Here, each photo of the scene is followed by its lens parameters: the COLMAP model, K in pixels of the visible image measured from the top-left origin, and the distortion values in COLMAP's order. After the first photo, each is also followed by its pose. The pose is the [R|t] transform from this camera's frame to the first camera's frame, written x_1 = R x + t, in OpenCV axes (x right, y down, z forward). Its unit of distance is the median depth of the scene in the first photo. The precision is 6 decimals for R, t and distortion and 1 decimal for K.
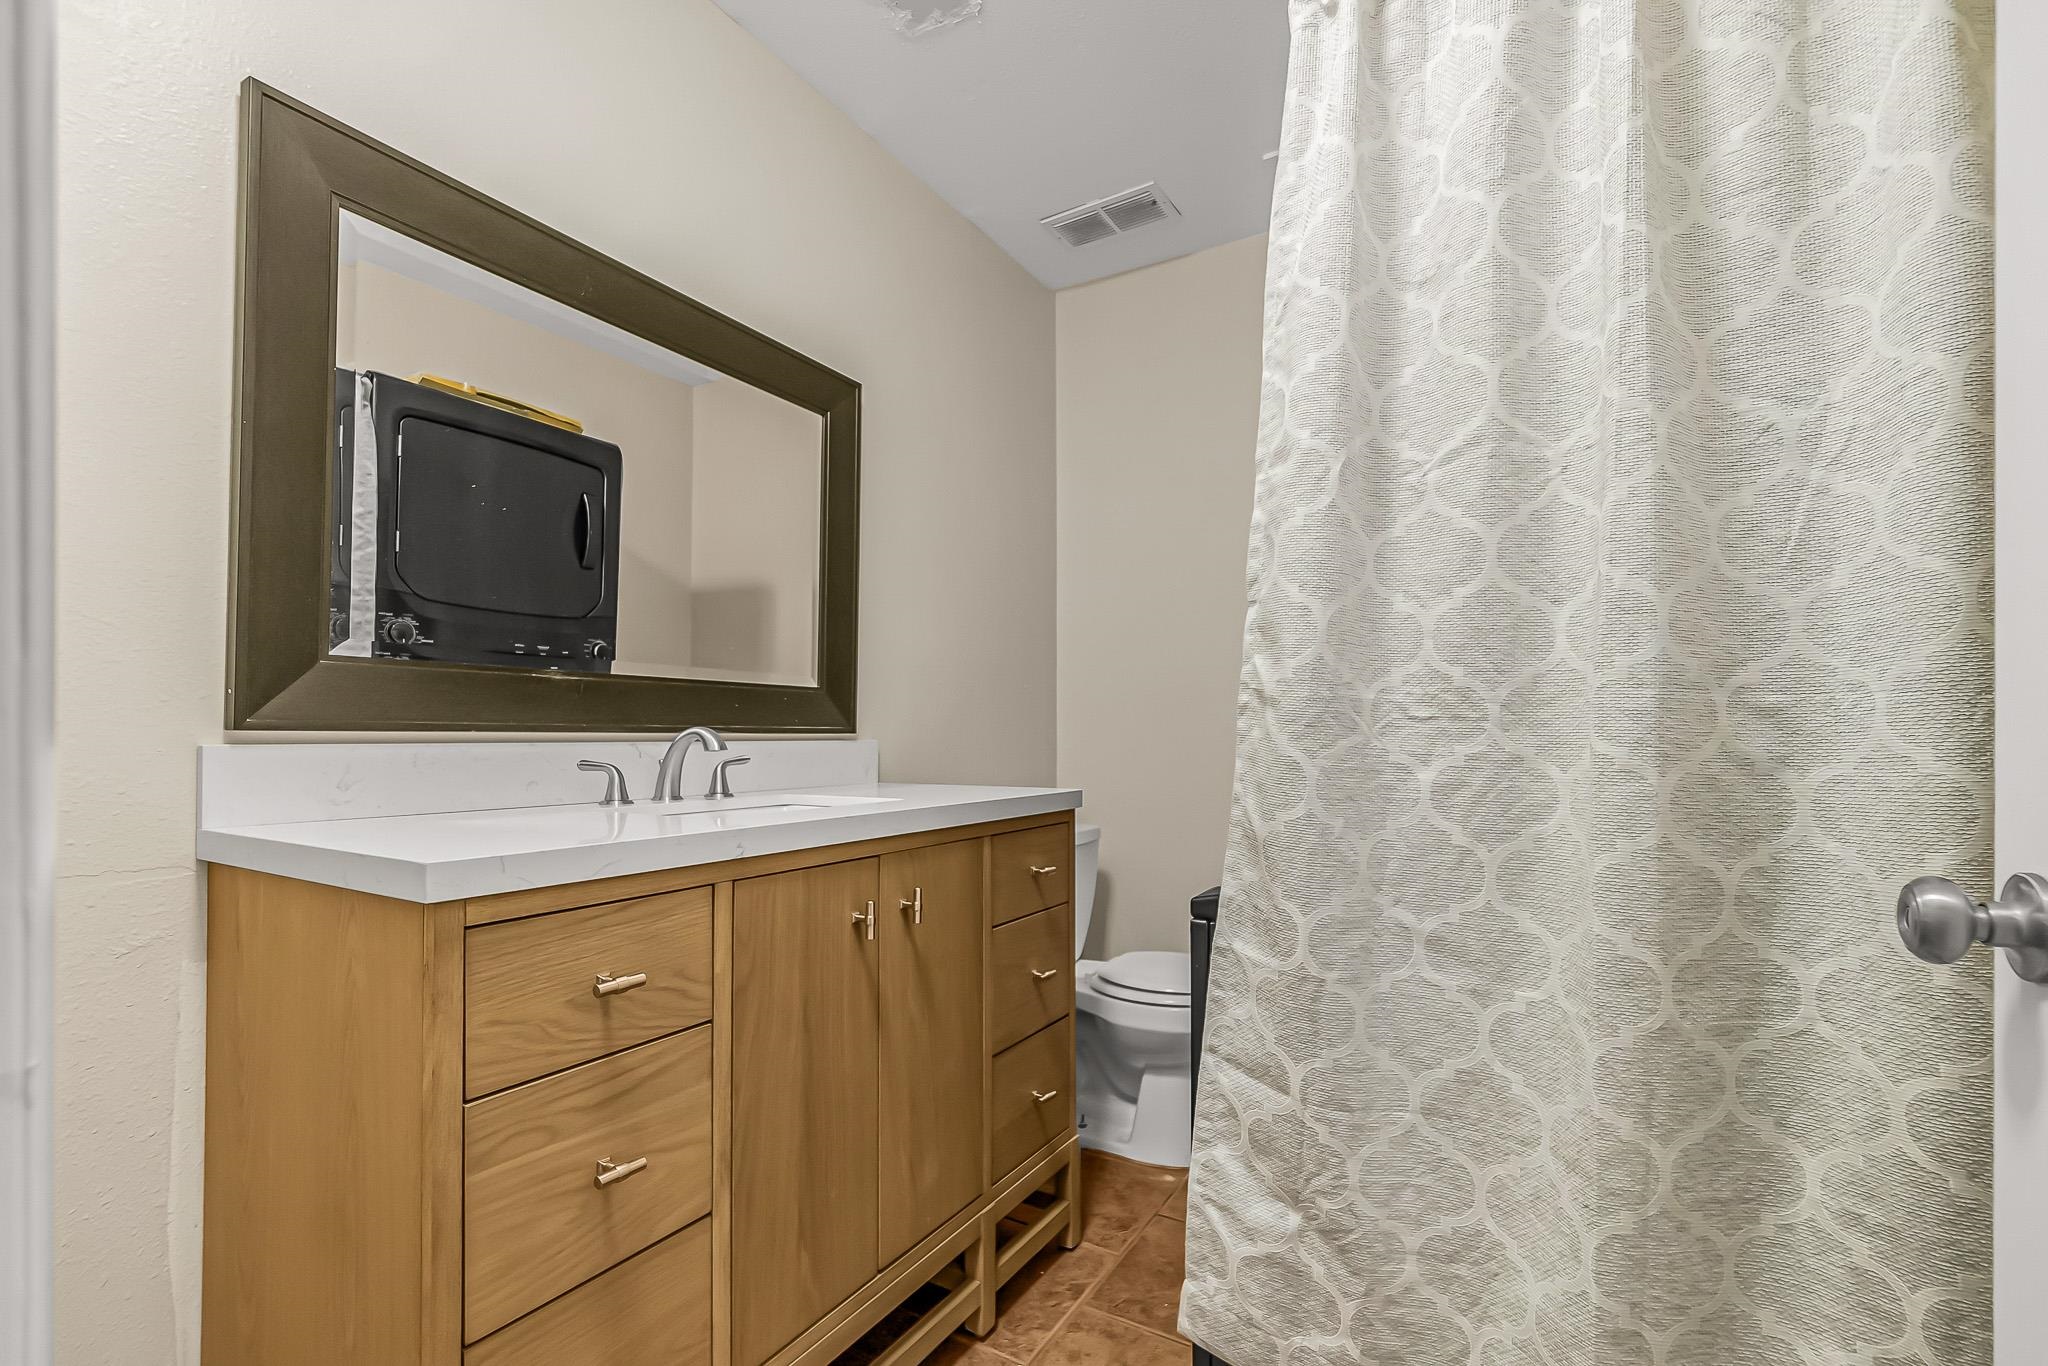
lens RADIAL K [[882.8, 0, 1031.0], [0, 882.8, 733.6], [0, 0, 1]] dist [-0.000111, -0.001184]
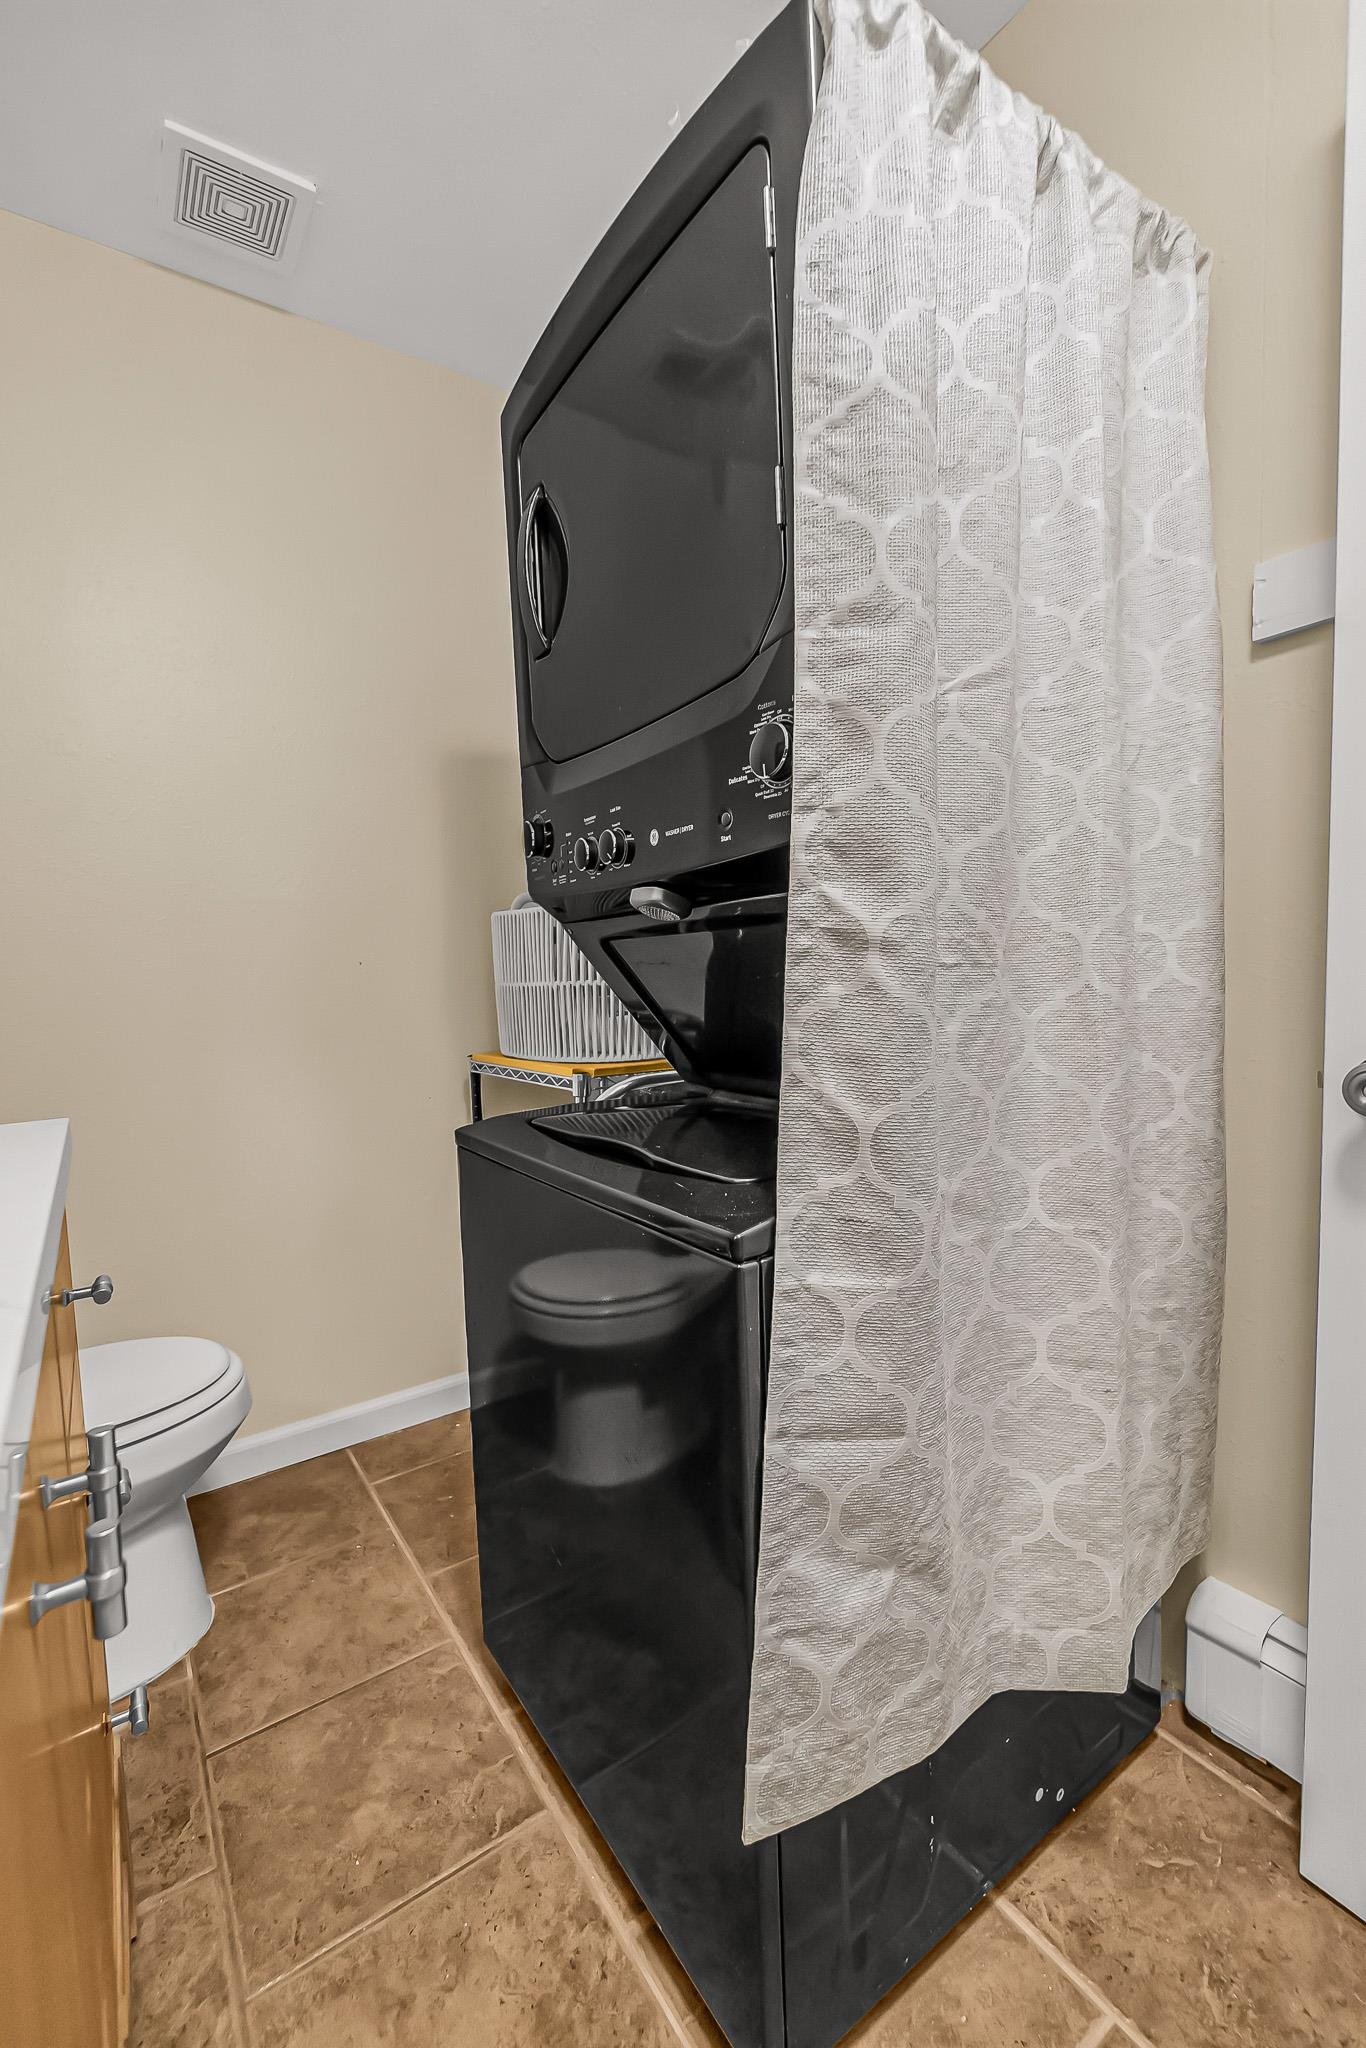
lens RADIAL K [[882.8, 0, 683.1], [0, 882.8, 1031.1], [0, 0, 1]] dist [-0.000111, -0.001184]
pose [[0.418390, -0.079105, 0.904816, -0.494649], [0.032157, 0.996866, 0.072283, -0.023905], [-0.907698, -0.001146, 0.419623, 0.846189]]
